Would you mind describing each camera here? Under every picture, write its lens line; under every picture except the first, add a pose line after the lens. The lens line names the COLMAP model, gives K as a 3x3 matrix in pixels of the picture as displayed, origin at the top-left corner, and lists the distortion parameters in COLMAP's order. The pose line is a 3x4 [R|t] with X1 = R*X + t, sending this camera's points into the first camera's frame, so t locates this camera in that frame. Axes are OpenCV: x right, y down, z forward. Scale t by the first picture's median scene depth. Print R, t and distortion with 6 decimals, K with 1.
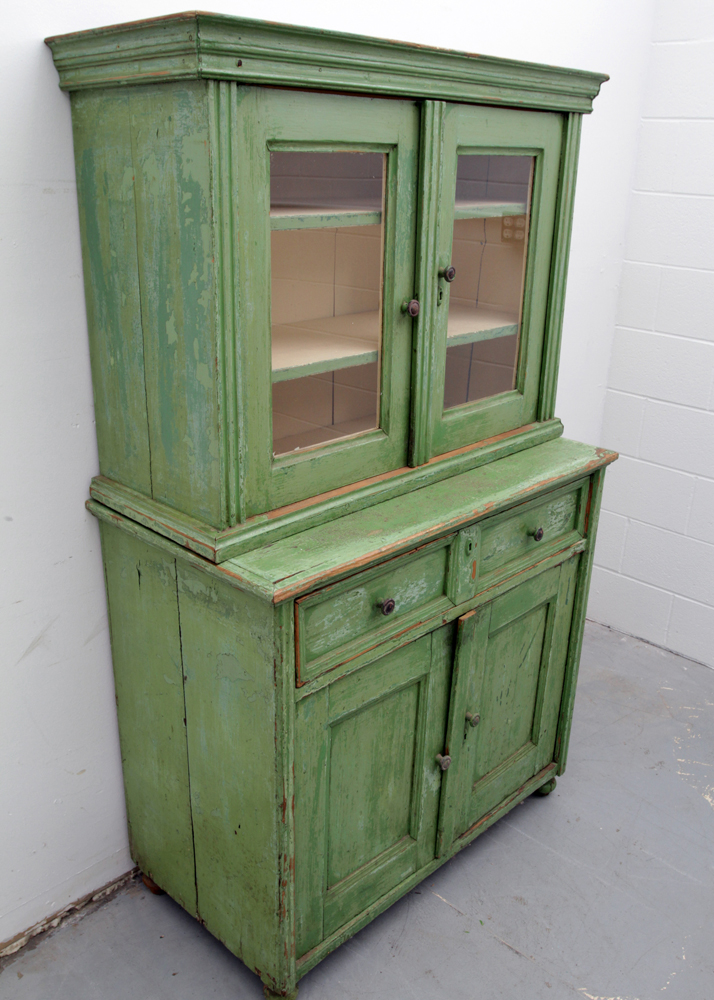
lens RADIAL K [[915.7, 0, 368.5], [0, 915.7, 512.5], [0, 0, 1]] dist [-0.065741, 0.000000]
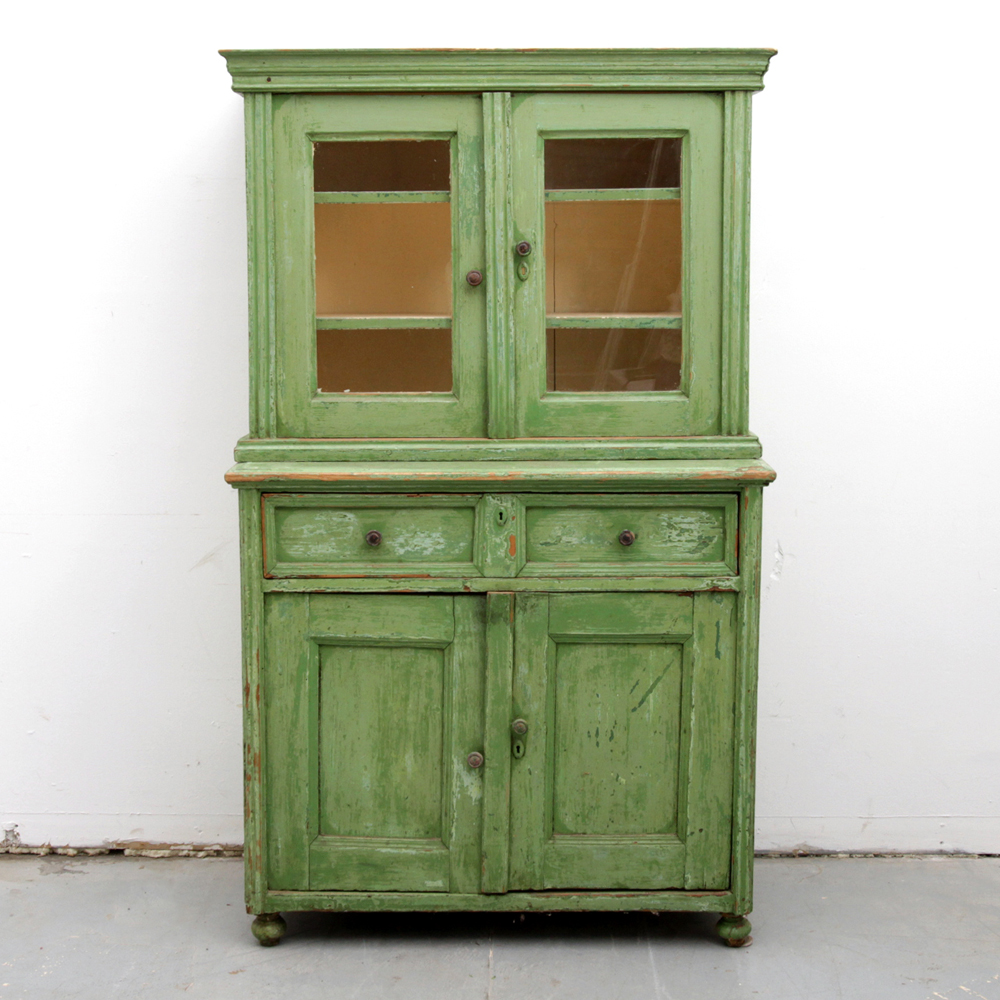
lens RADIAL K [[1722.8, 0, 503.6], [0, 1722.8, 495.3], [0, 0, 1]] dist [-0.099136, 0.000000]
pose [[0.687740, 0.074859, -0.722087, 1.699988], [-0.249972, 0.958262, -0.138738, 0.319823], [0.681563, 0.275917, 0.677748, -0.295150]]
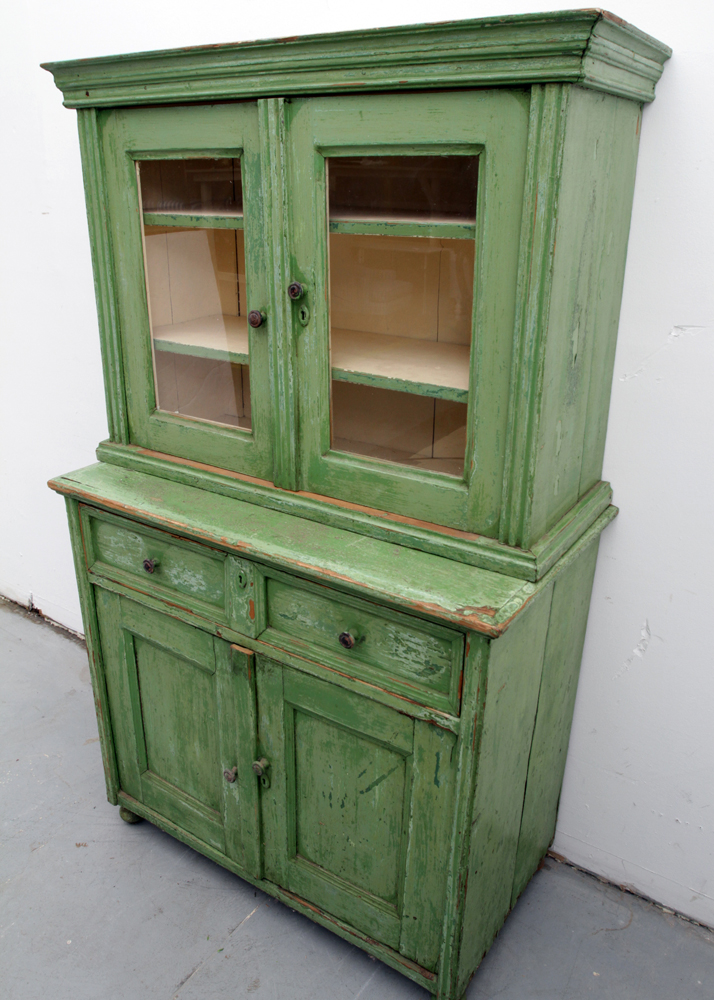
lens RADIAL K [[810.9, 0, 360.3], [0, 810.9, 515.0], [0, 0, 1]] dist [-0.098015, 0.062125]
pose [[0.171476, 0.370195, -0.912990, 1.021721], [-0.368948, 0.883409, 0.288906, -0.361283], [0.913495, 0.287306, 0.288066, 1.009807]]
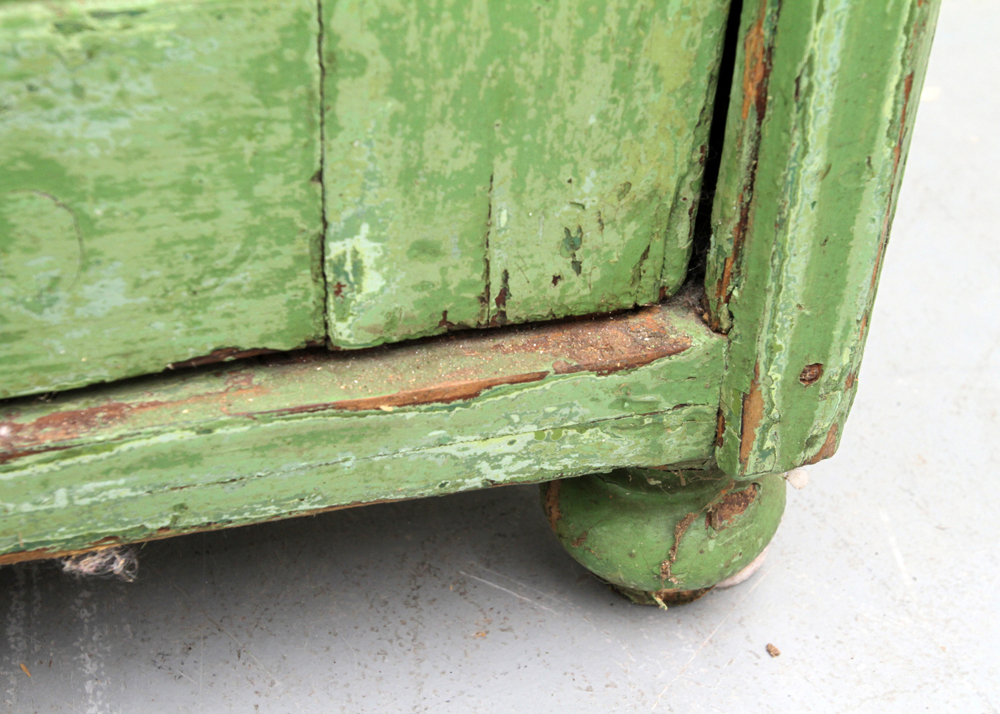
lens RADIAL K [[1678.2, 0, 497.8], [0, 1678.2, 357.5], [0, 0, 1]] dist [-0.040899, 0.000000]
pose [[0.868321, 0.316192, -0.382153, 0.399932], [-0.195125, 0.926102, 0.322894, 0.358024], [0.456009, -0.205808, 0.865851, 1.322441]]
